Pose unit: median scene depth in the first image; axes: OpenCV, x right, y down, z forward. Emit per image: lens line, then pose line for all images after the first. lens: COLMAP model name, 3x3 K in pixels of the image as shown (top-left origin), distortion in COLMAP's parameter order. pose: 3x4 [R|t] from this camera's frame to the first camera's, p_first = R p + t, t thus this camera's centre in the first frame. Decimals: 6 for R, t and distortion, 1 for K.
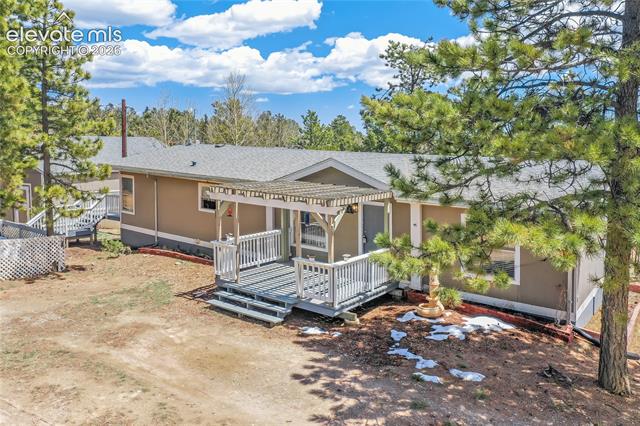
lens RADIAL K [[511.9, 0, 299.2], [0, 511.9, 211.8], [0, 0, 1]] dist [-0.006235, -0.002639]
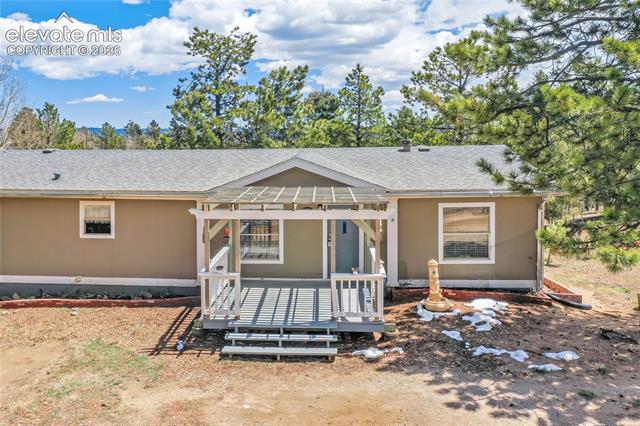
lens RADIAL K [[539.5, 0, 269.4], [0, 539.5, 188.7], [0, 0, 1]] dist [-0.009504, 0.001568]
pose [[0.851440, -0.091142, 0.516472, -0.656091], [0.108894, 0.994045, -0.004099, -0.073679], [-0.513022, 0.059731, 0.856295, 0.312908]]
